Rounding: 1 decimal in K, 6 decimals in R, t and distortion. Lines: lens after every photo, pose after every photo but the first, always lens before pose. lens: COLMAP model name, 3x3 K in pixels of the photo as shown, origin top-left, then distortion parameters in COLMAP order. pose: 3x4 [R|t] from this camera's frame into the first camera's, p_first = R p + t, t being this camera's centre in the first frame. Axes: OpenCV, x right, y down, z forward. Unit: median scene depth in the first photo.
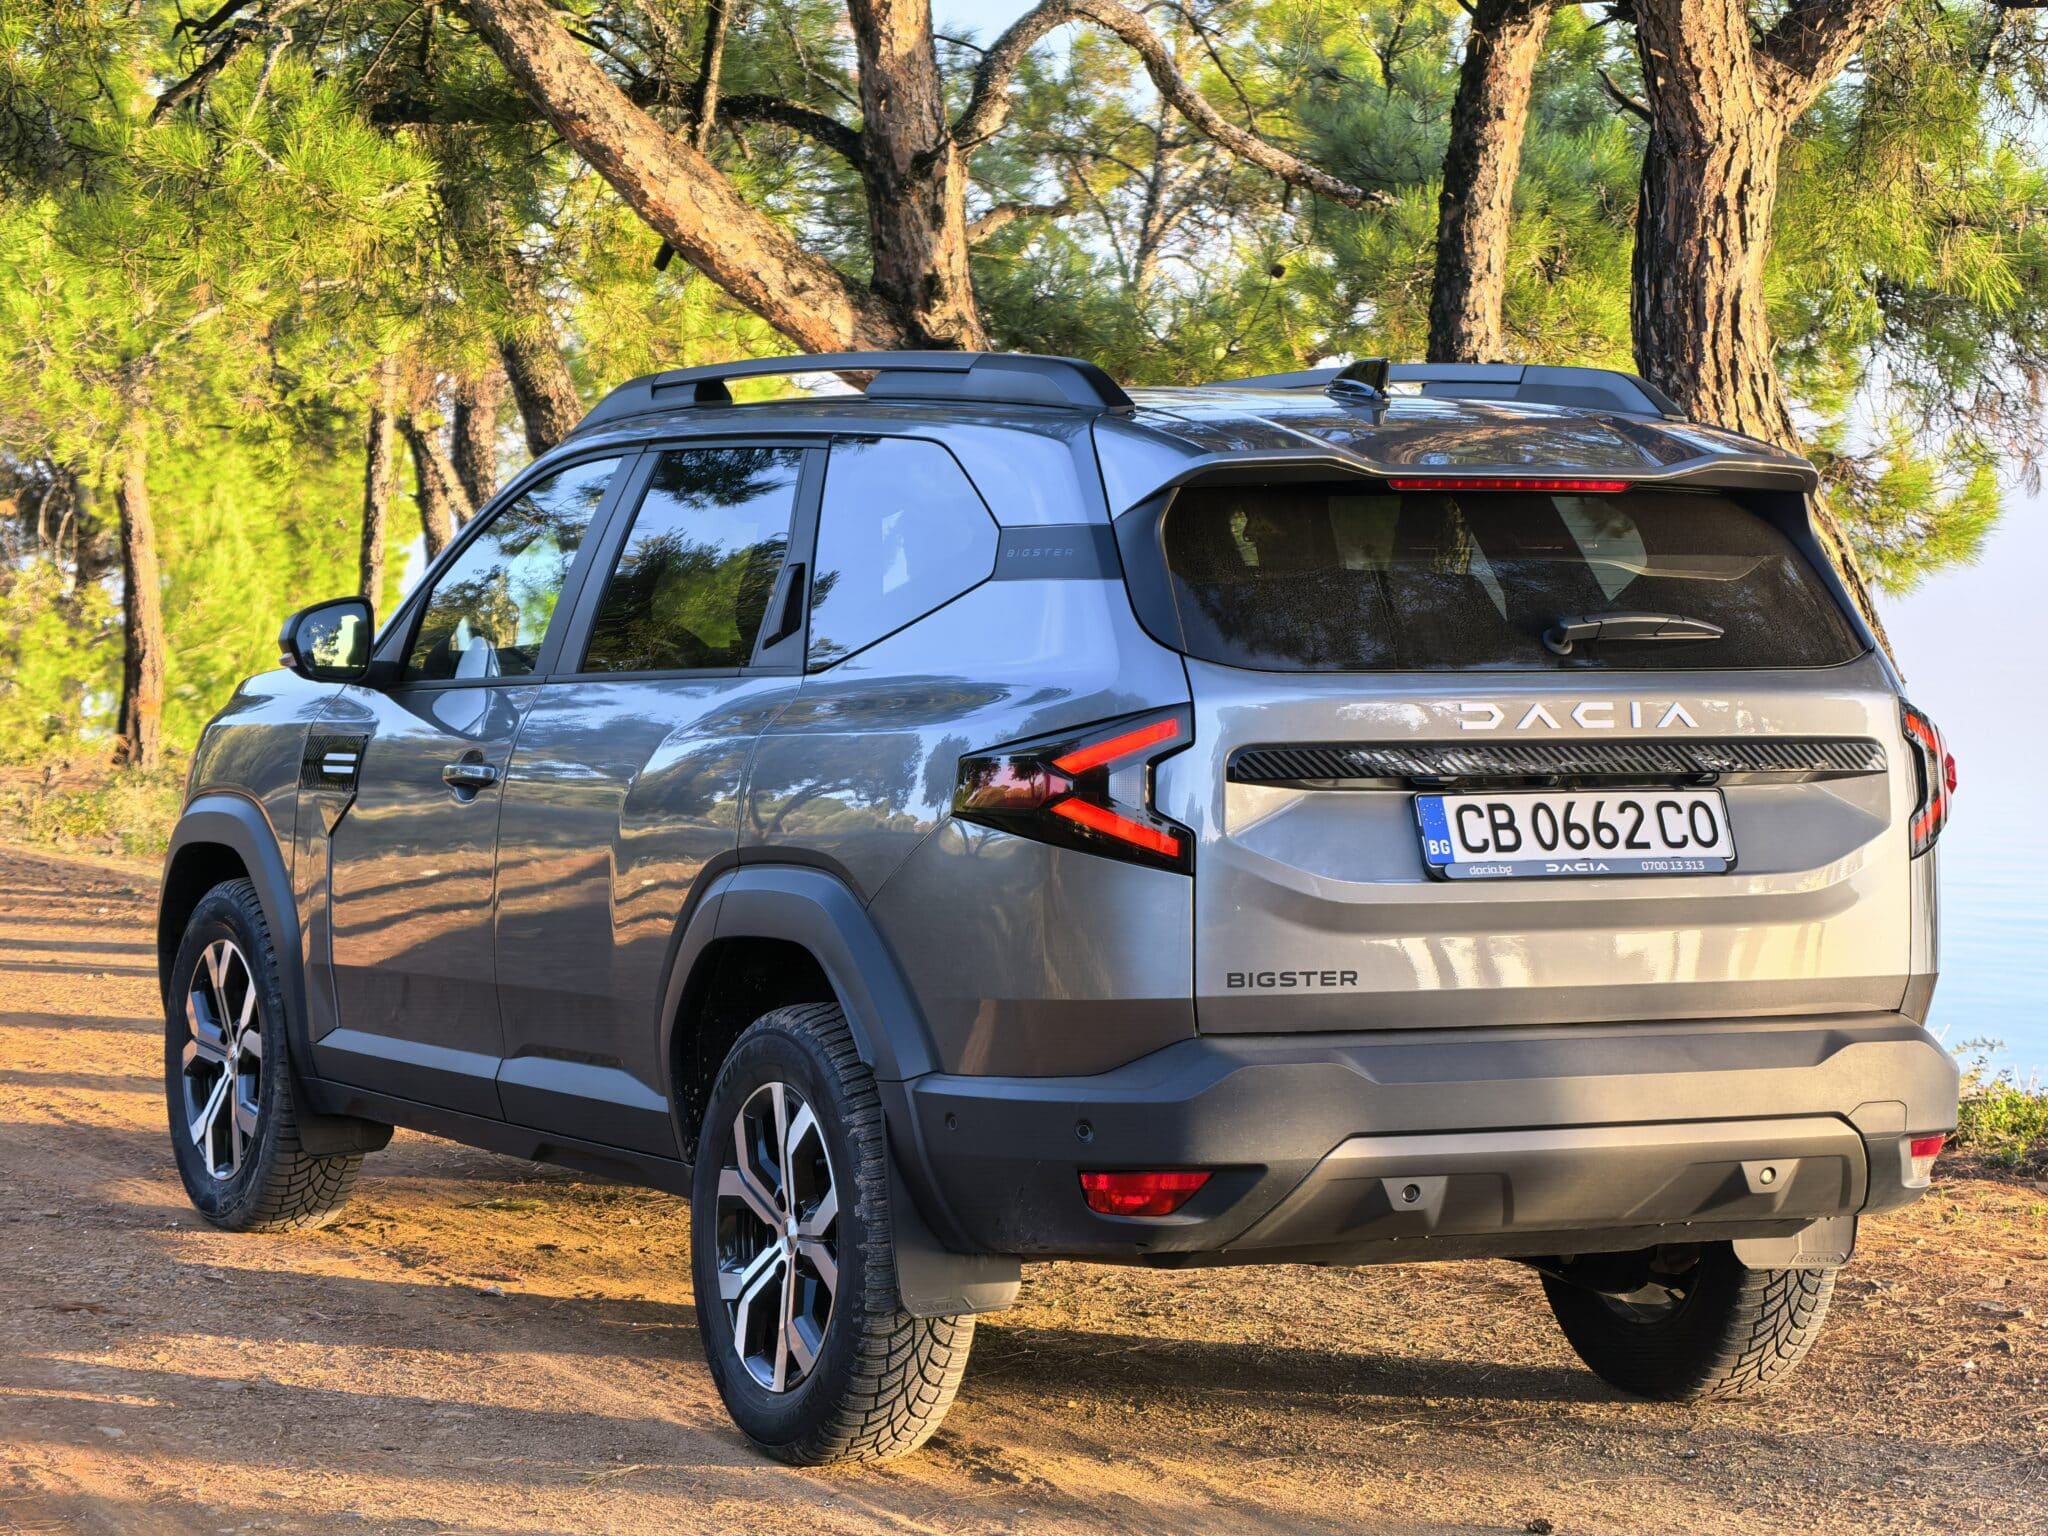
lens RADIAL K [[5402.1, 0, 1024.0], [0, 5402.1, 768.0], [0, 0, 1]] dist [0.450981, -4.119893]
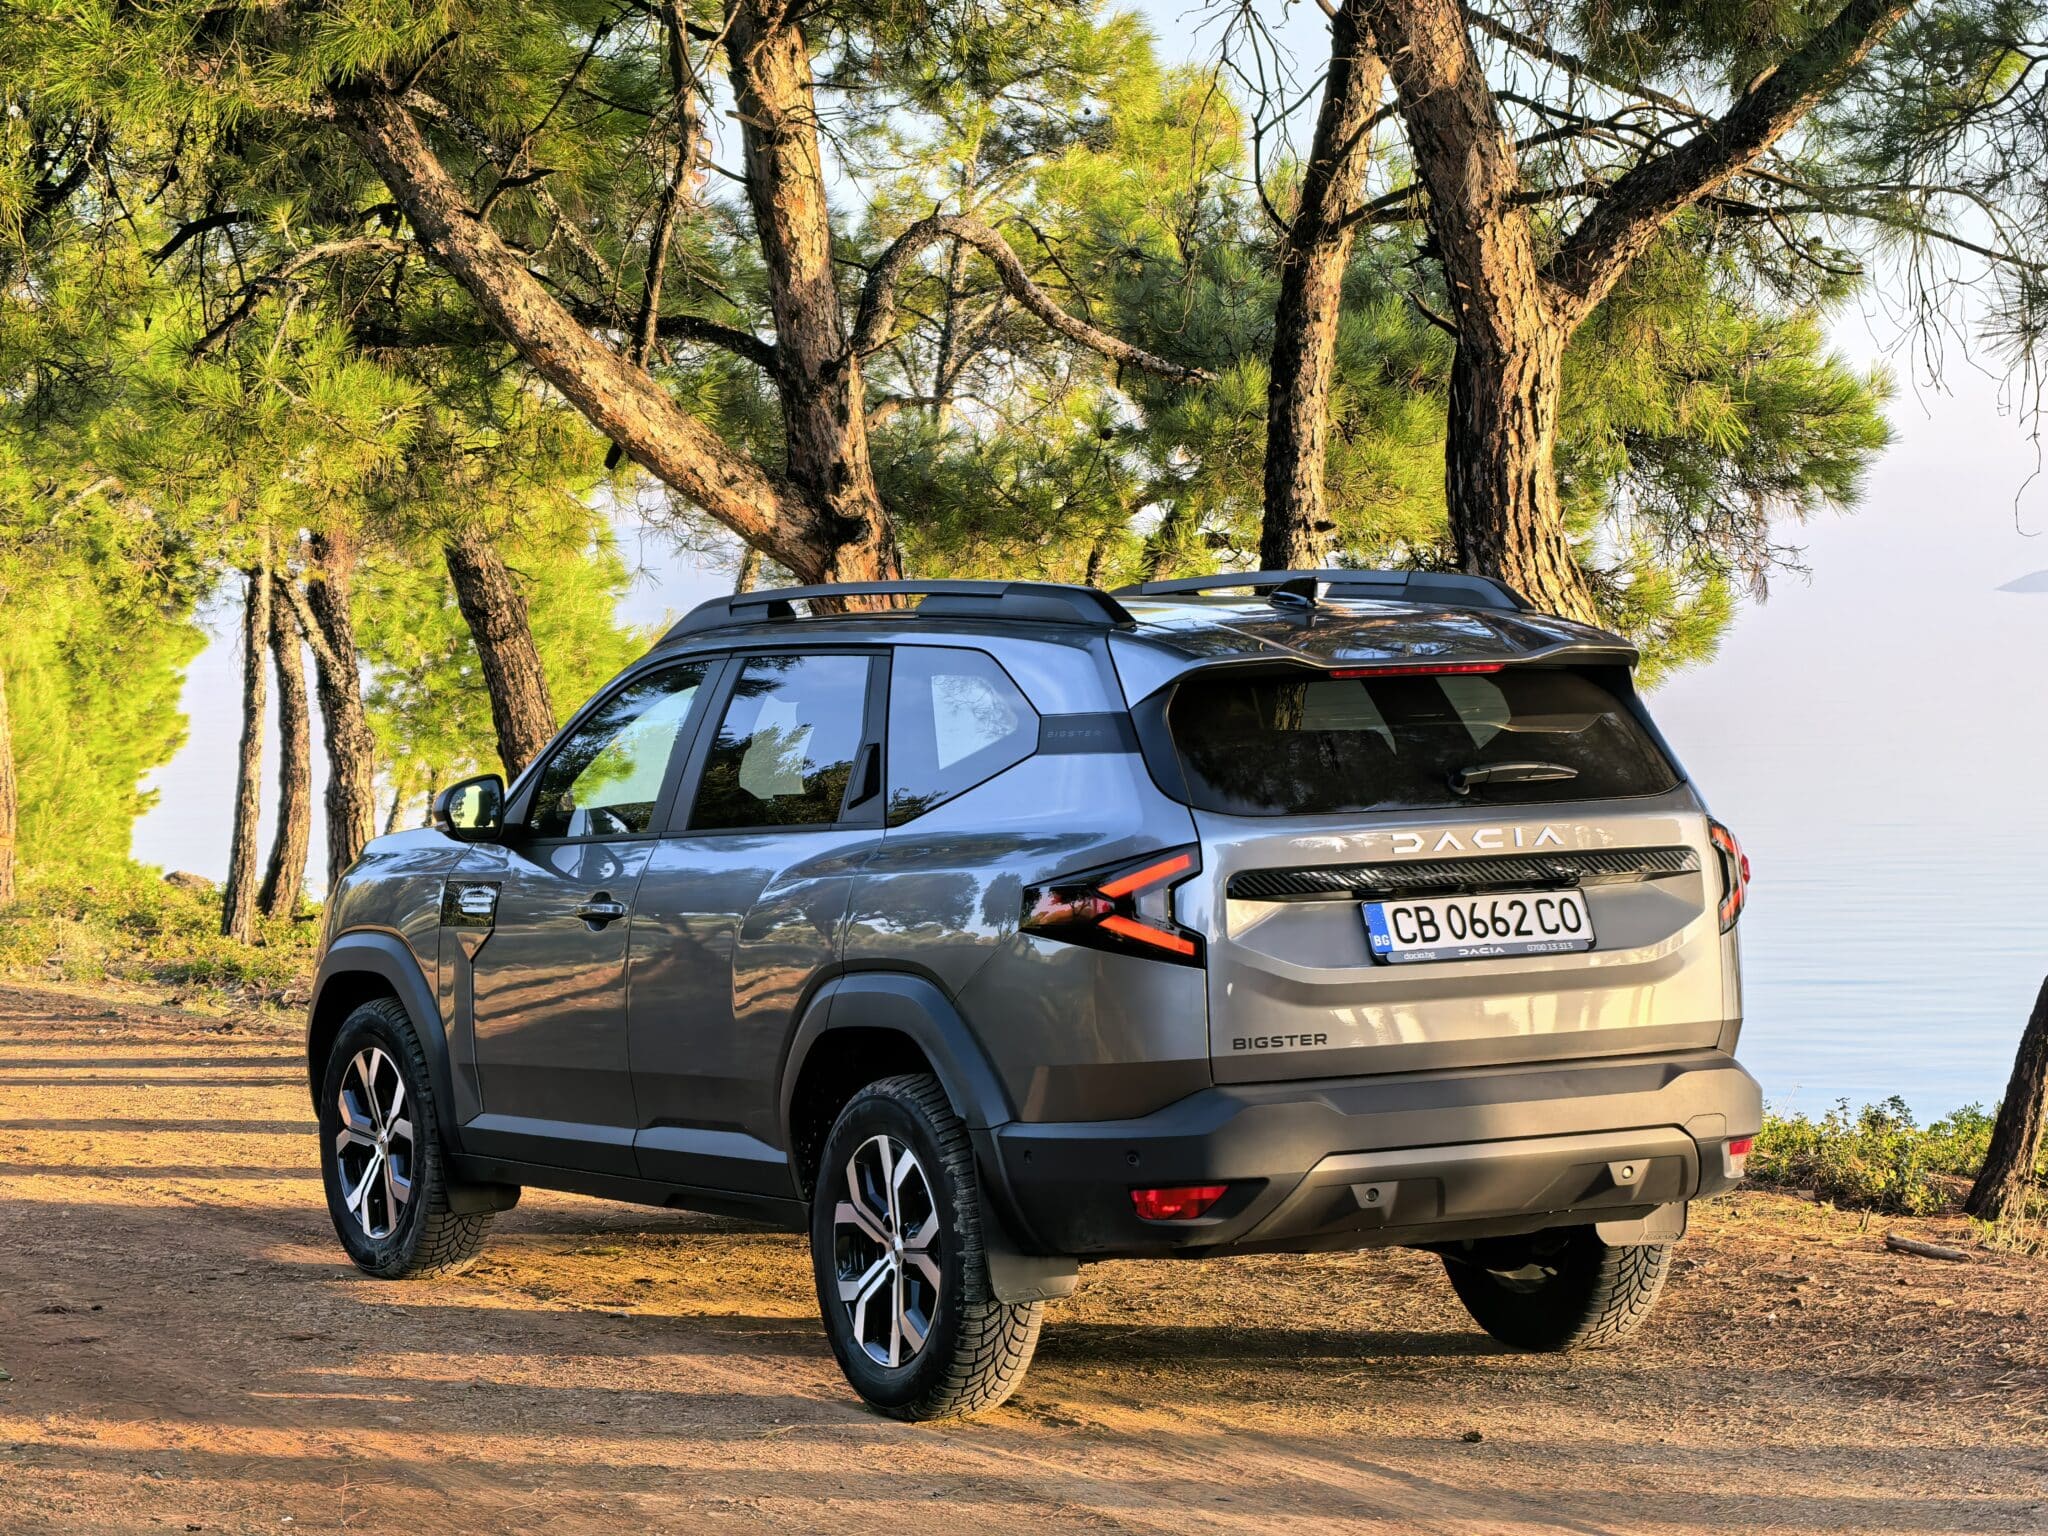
lens RADIAL K [[5415.3, 0, 961.0], [0, 5415.3, 784.4], [0, 0, 1]] dist [0.450609, -4.832611]
pose [[0.998364, -0.039298, 0.041531, -0.072536], [0.039791, 0.999146, -0.011119, -0.011720], [-0.041059, 0.012753, 0.999075, -0.311674]]
